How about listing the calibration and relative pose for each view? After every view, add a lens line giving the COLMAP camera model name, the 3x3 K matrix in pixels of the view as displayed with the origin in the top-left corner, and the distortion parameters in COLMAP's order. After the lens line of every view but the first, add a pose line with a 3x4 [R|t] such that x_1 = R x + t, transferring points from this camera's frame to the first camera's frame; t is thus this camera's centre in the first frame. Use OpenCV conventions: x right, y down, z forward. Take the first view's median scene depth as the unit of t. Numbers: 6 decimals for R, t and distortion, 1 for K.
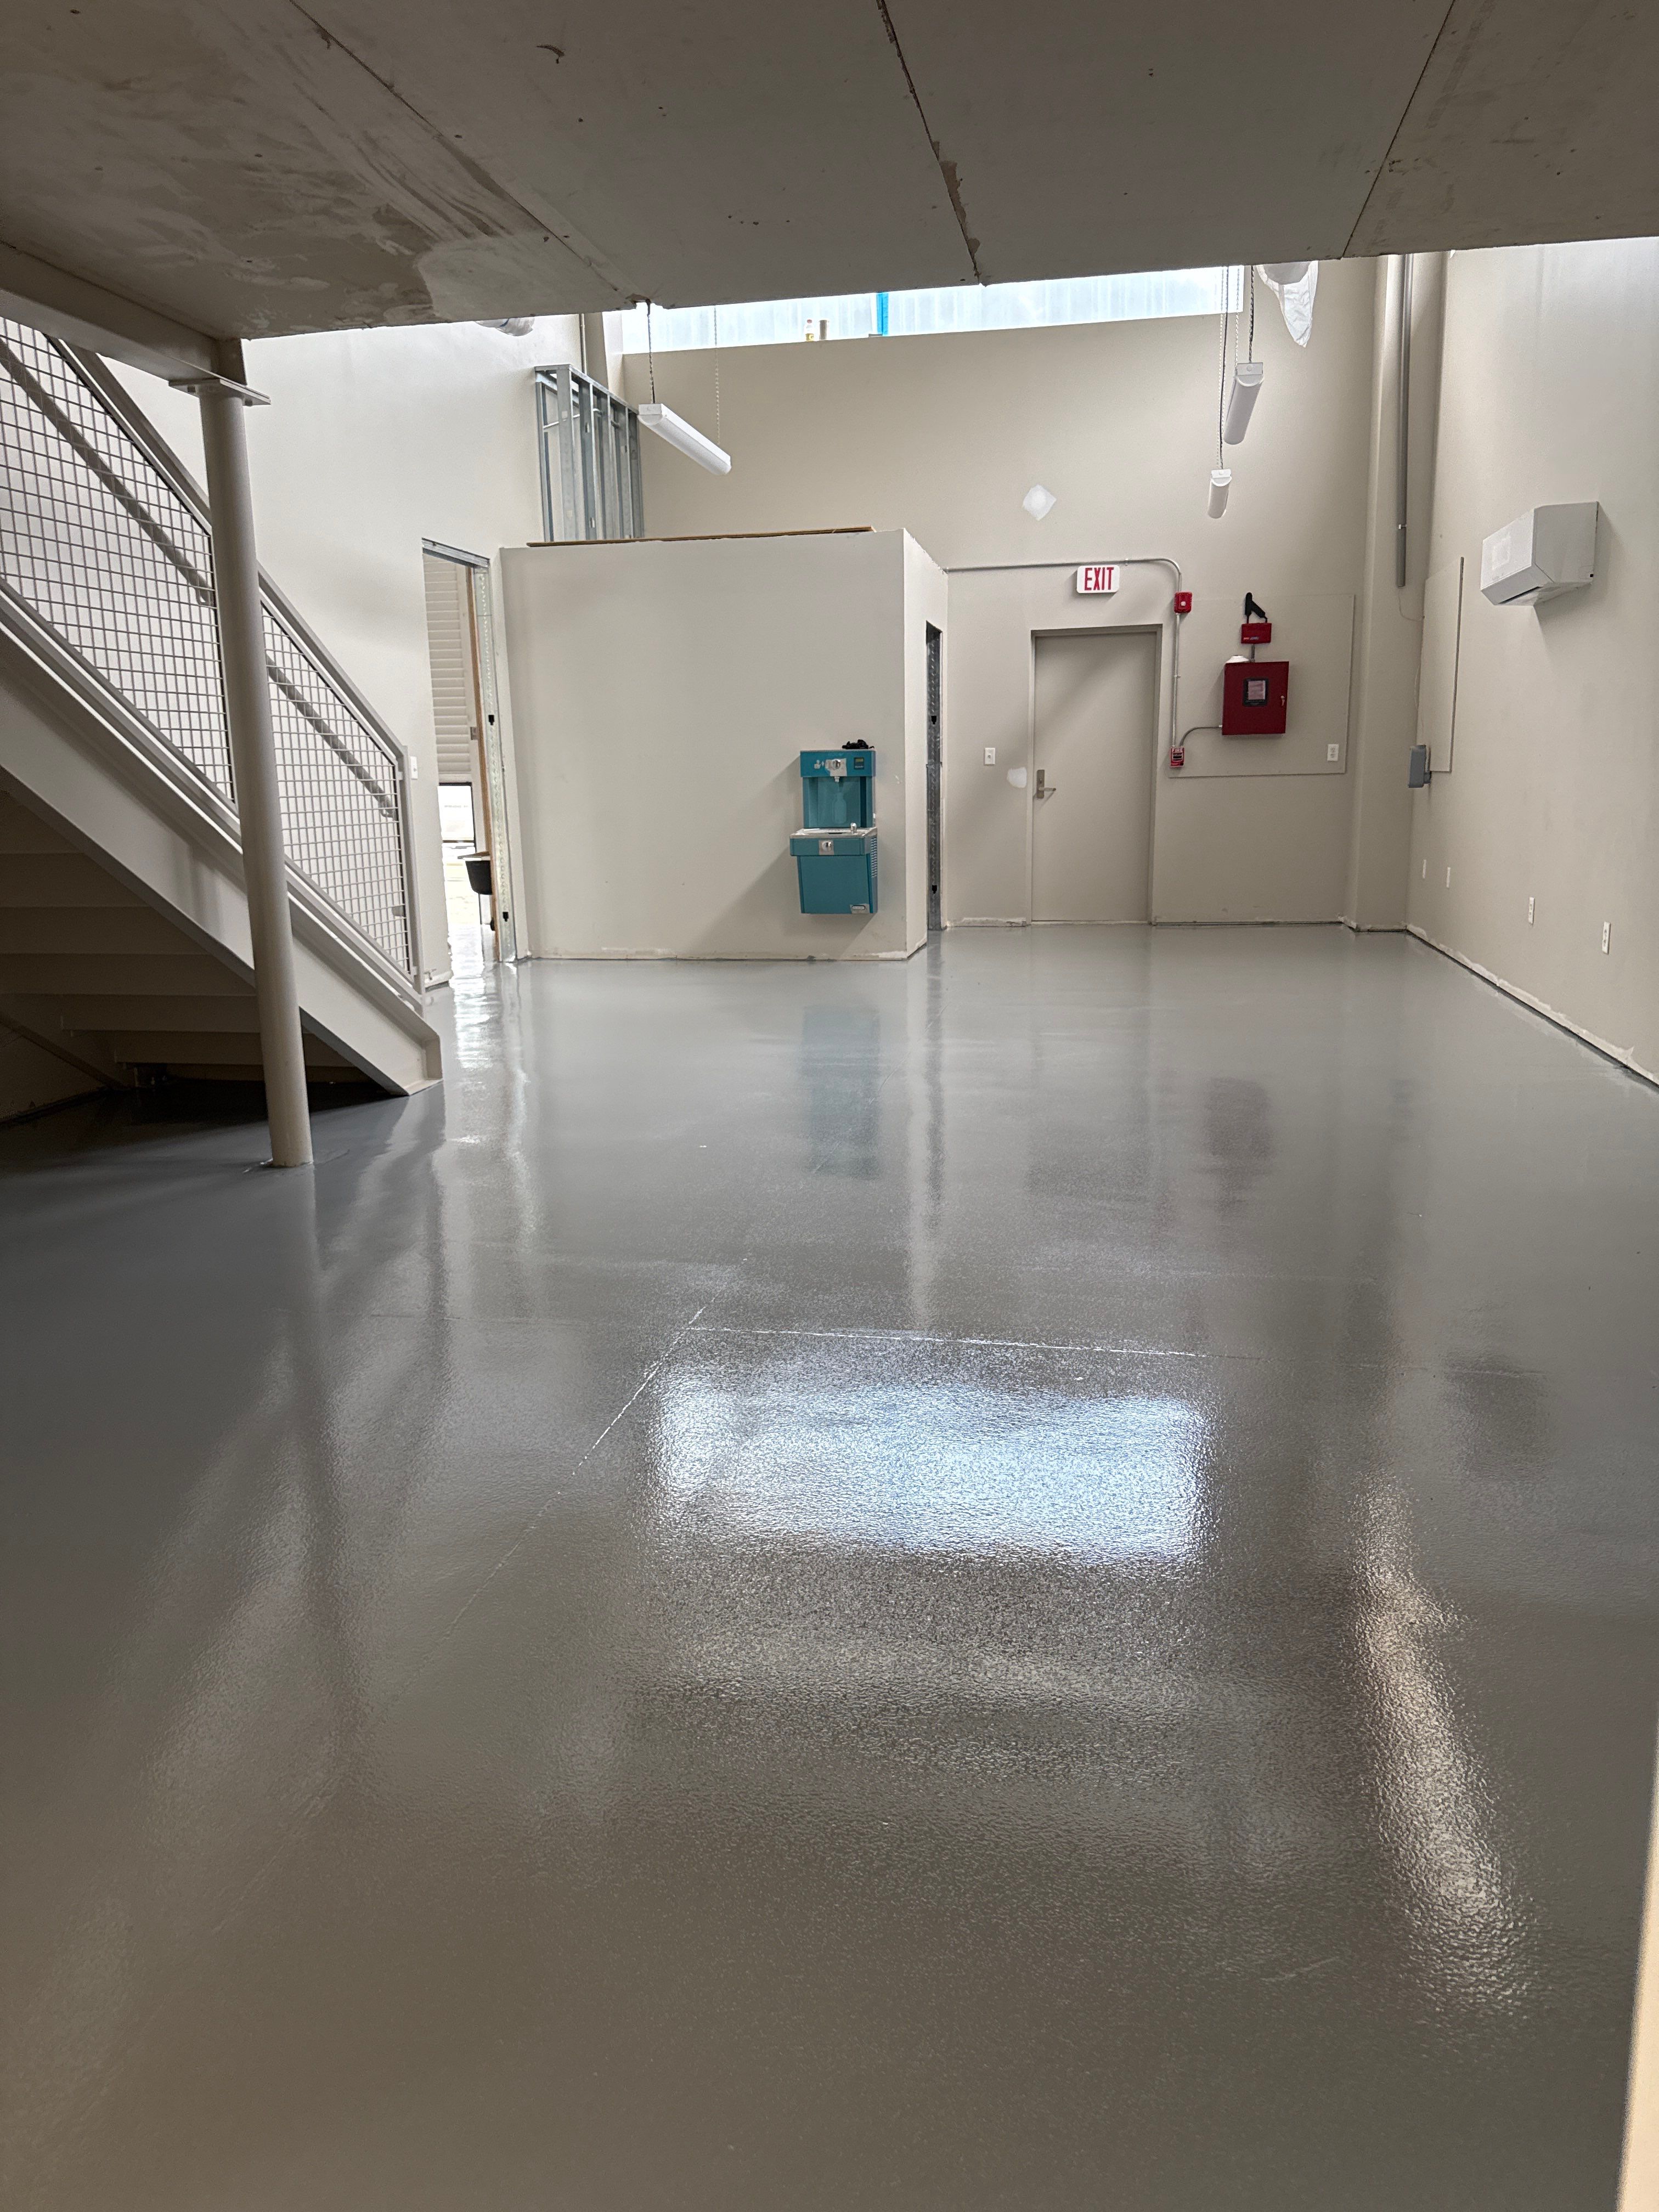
lens RADIAL K [[1606.7, 0, 848.1], [0, 1606.7, 1093.4], [0, 0, 1]] dist [0.095713, -0.069109]
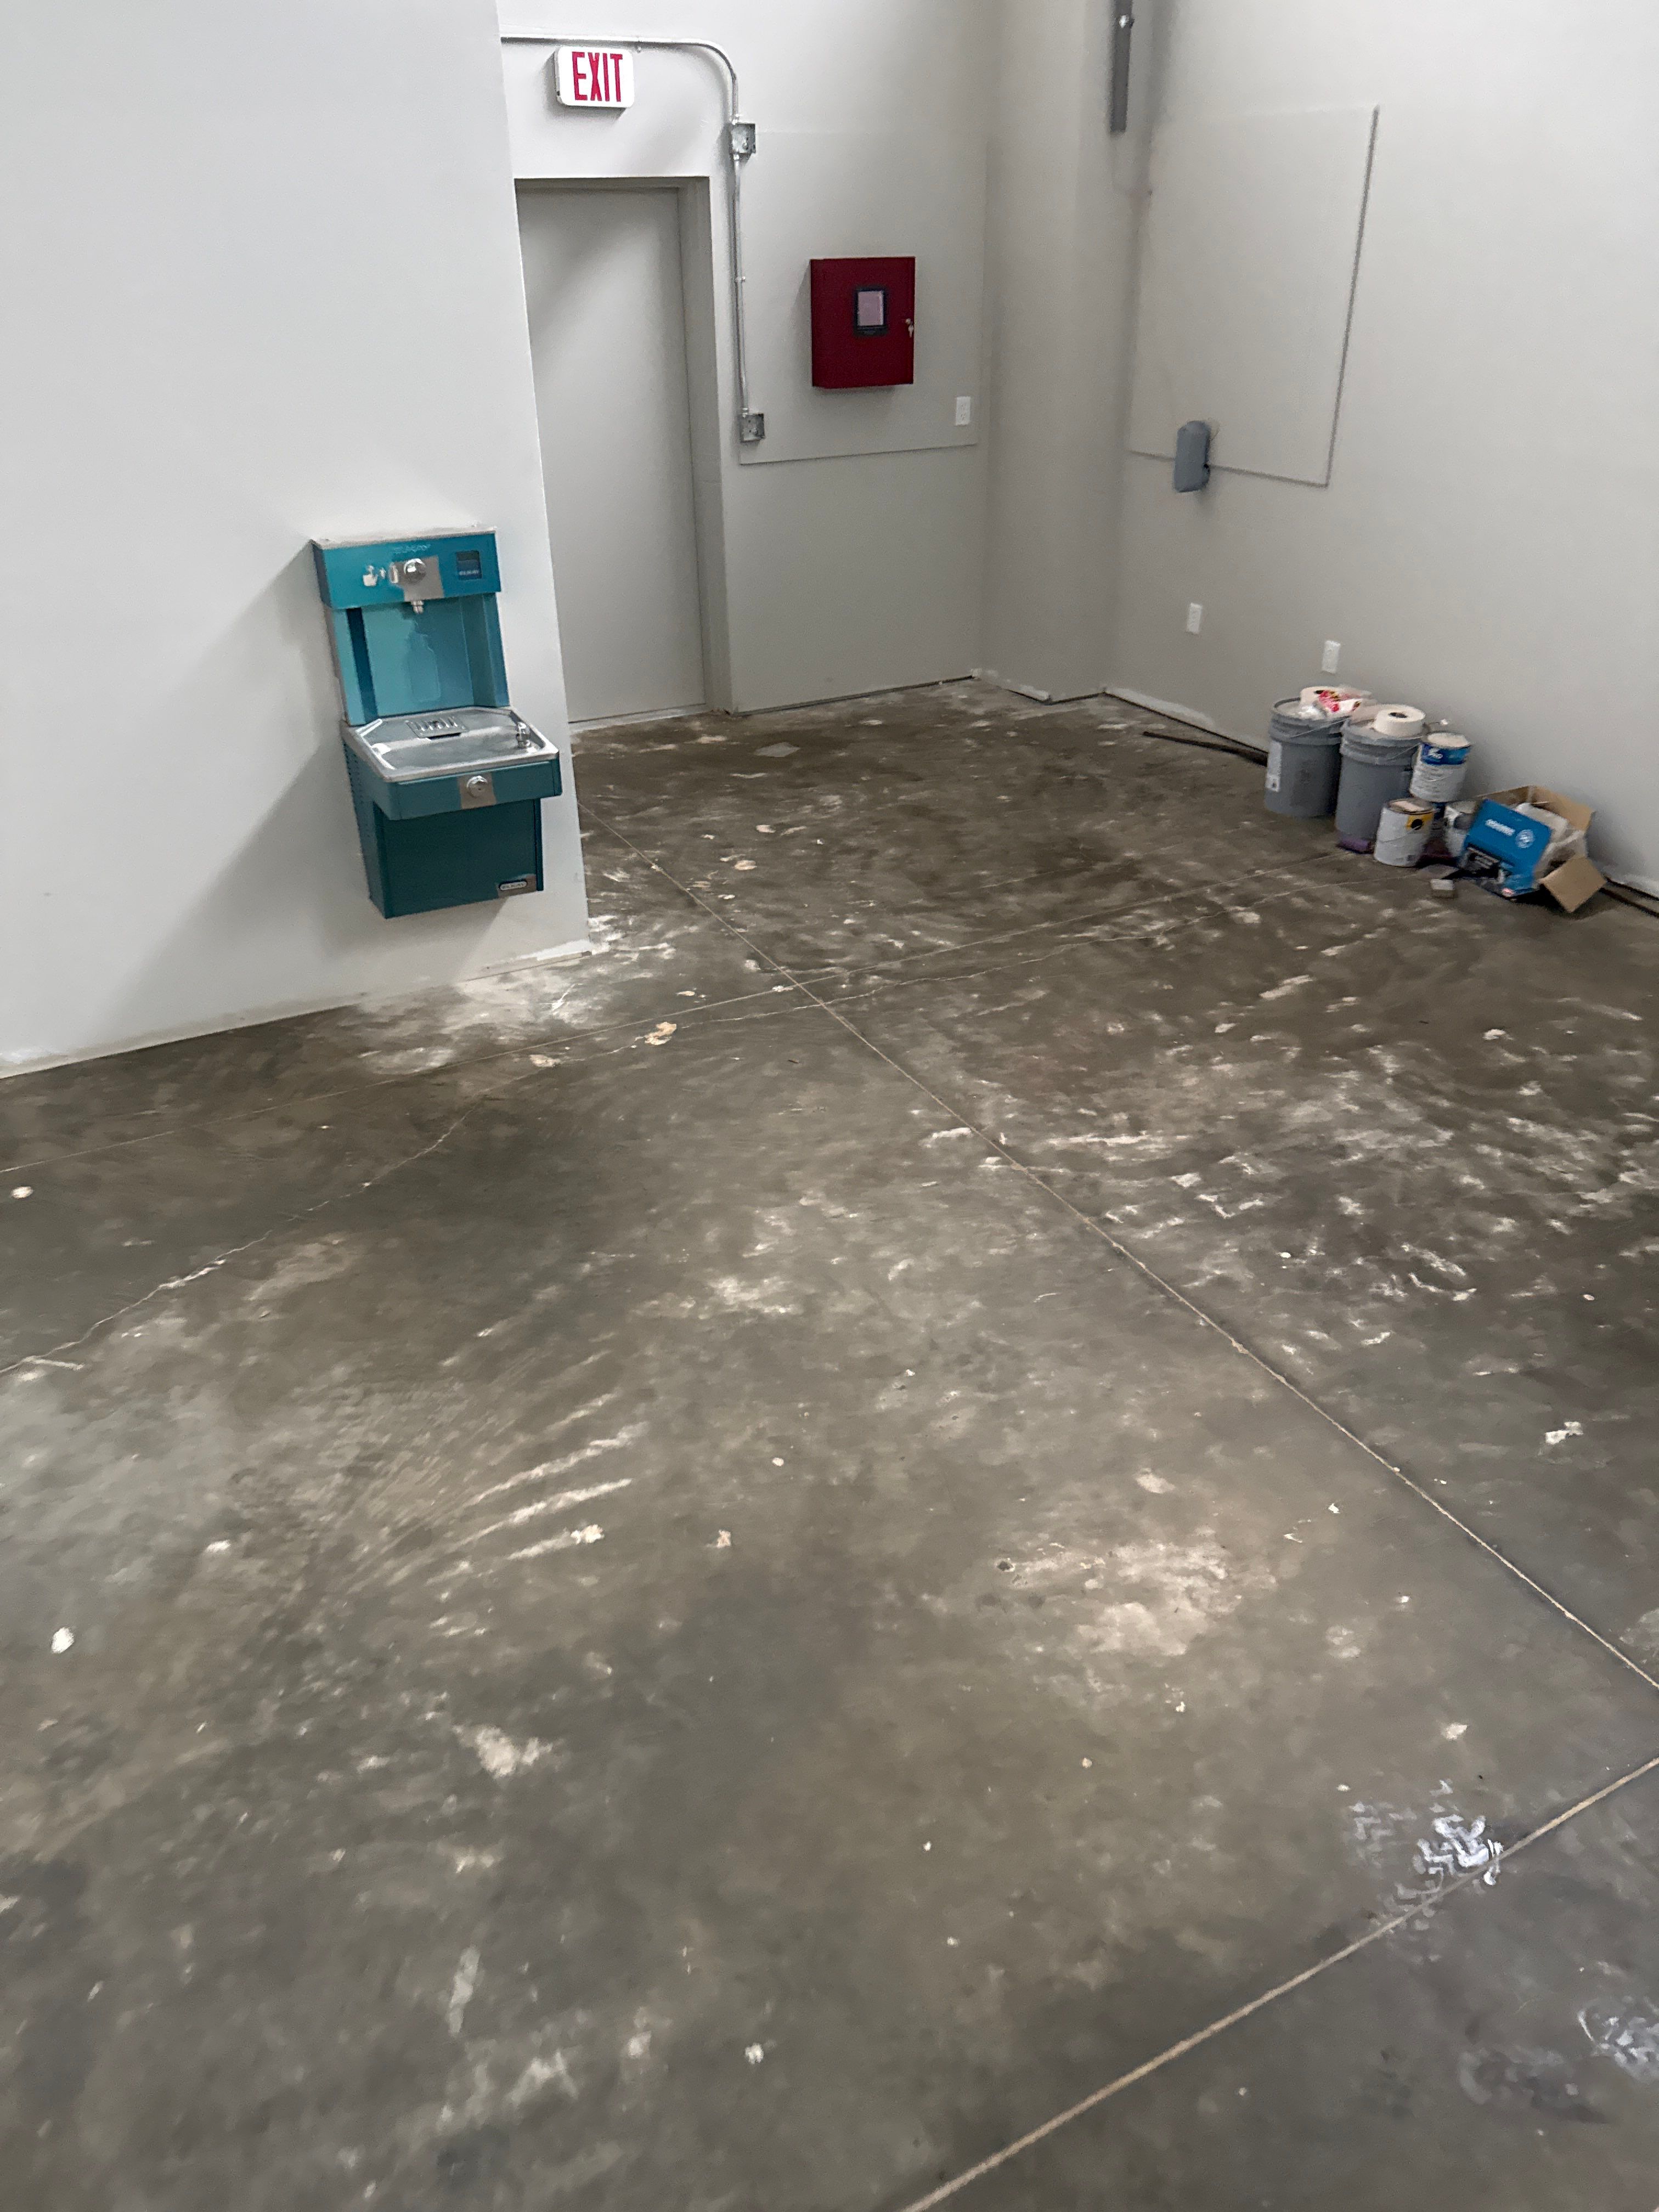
lens RADIAL K [[1606.7, 0, 829.5], [0, 1606.7, 1034.8], [0, 0, 1]] dist [0.095713, -0.069109]
pose [[0.786817, -0.273300, 0.553378, -0.189093], [0.124163, 0.948374, 0.291839, -0.197642], [-0.604569, -0.160915, 0.780130, 0.572564]]
